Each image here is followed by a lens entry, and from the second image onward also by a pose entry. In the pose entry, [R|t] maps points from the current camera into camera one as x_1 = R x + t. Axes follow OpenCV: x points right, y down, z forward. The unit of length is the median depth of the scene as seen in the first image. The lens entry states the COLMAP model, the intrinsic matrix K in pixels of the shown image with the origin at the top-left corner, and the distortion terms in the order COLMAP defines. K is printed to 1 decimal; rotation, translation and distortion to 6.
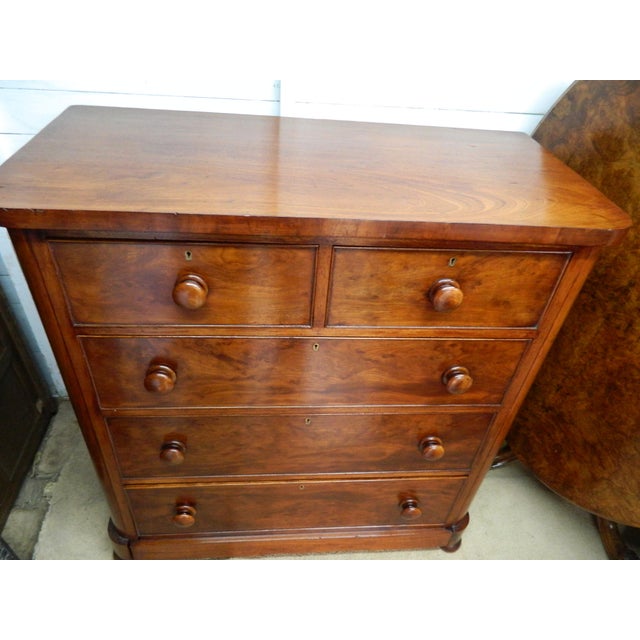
lens RADIAL K [[477.3, 0, 318.7], [0, 477.3, 319.1], [0, 0, 1]] dist [0.008262, -0.001493]
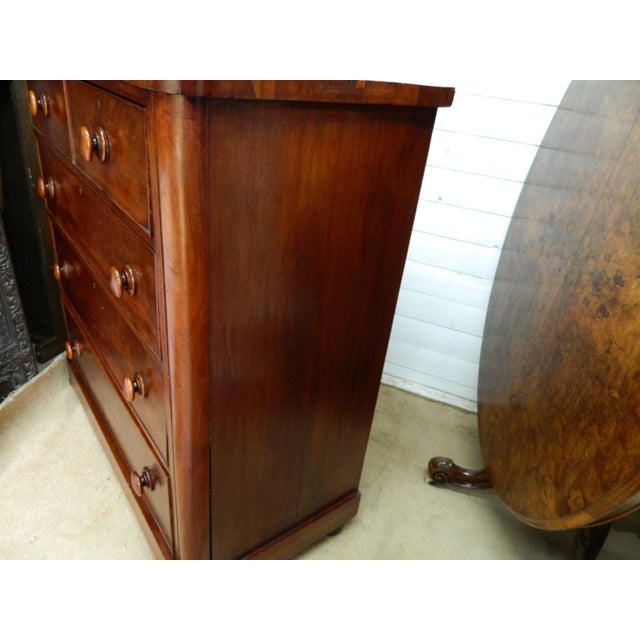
lens RADIAL K [[477.5, 0, 320.0], [0, 477.5, 320.0], [0, 0, 1]] dist [0.007118, -0.000638]
pose [[0.882693, 0.245046, -0.401006, 0.693294], [-0.333526, 0.927795, -0.167202, 0.459927], [0.331079, 0.281334, 0.900687, 0.065796]]
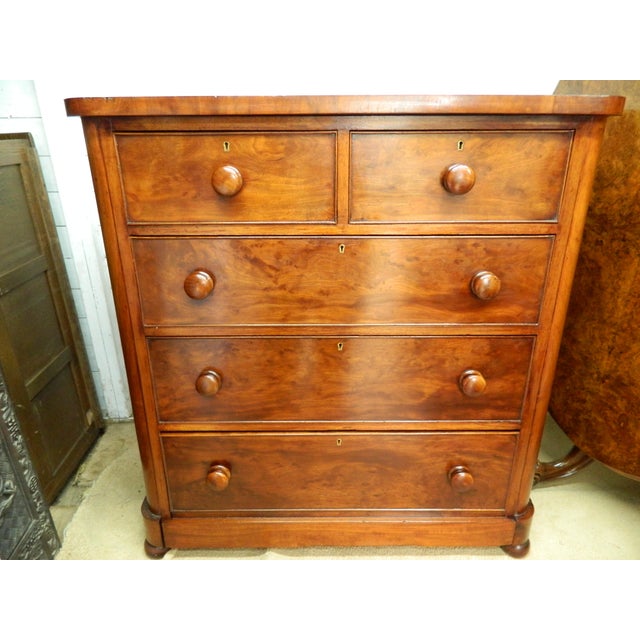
lens RADIAL K [[477.5, 0, 320.0], [0, 477.5, 320.0], [0, 0, 1]] dist [0.007118, -0.000638]
pose [[0.993507, -0.046941, -0.103633, 0.045098], [0.015126, 0.957327, -0.288611, 0.485399], [0.112759, 0.285170, 0.951821, 0.024801]]
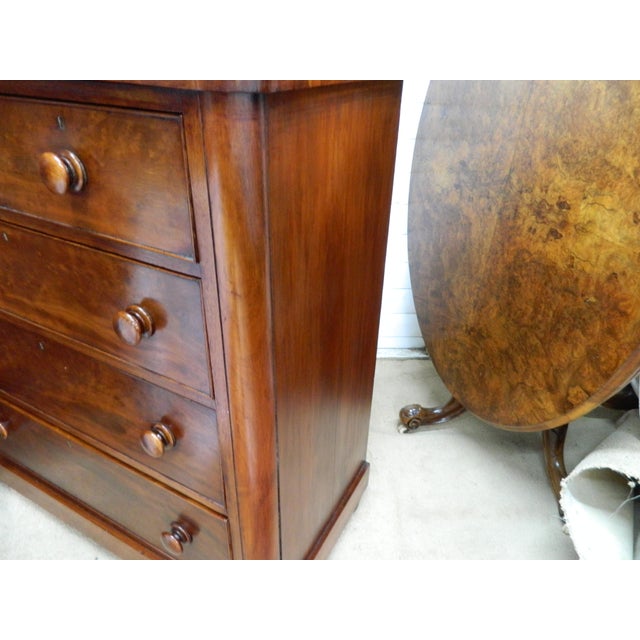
lens RADIAL K [[477.5, 0, 320.0], [0, 477.5, 320.0], [0, 0, 1]] dist [0.007118, -0.000638]
pose [[0.996157, -0.014153, -0.086439, 0.368277], [-0.001882, 0.983172, -0.182671, 0.494063], [0.087570, 0.182131, 0.979367, 0.011098]]
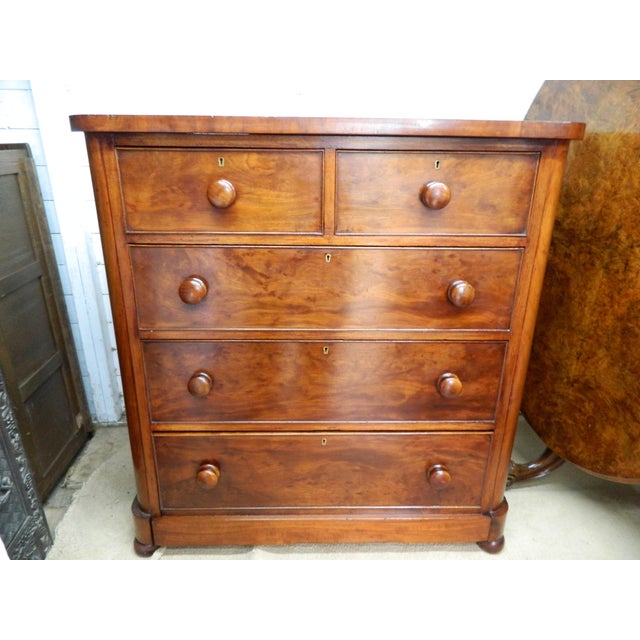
lens RADIAL K [[477.3, 0, 318.7], [0, 477.3, 319.1], [0, 0, 1]] dist [0.008262, -0.001493]
pose [[0.996393, -0.041883, -0.073799, 0.046525], [0.016993, 0.950568, -0.310052, 0.515932], [0.083137, 0.307680, 0.947851, -0.034715]]
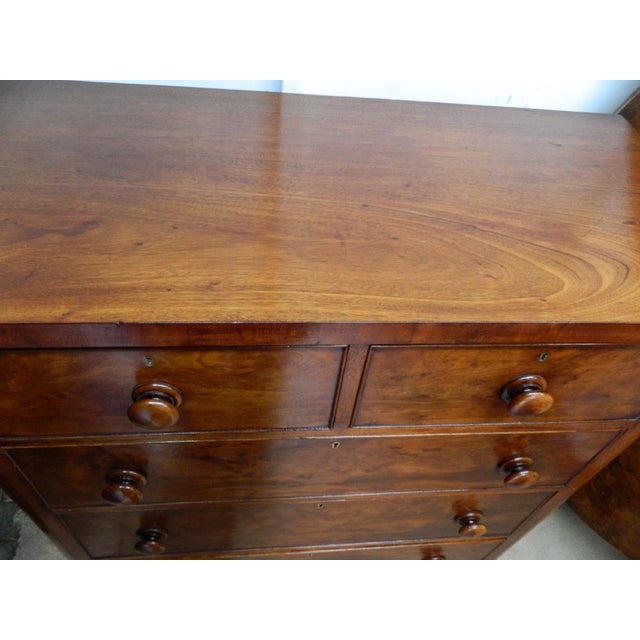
lens RADIAL K [[477.5, 0, 320.0], [0, 477.5, 320.0], [0, 0, 1]] dist [0.007118, -0.000638]
pose [[0.999910, 0.006916, 0.011465, -0.037303], [-0.008599, 0.988032, 0.154008, -0.228870], [-0.010263, -0.154093, 0.988003, 0.287209]]
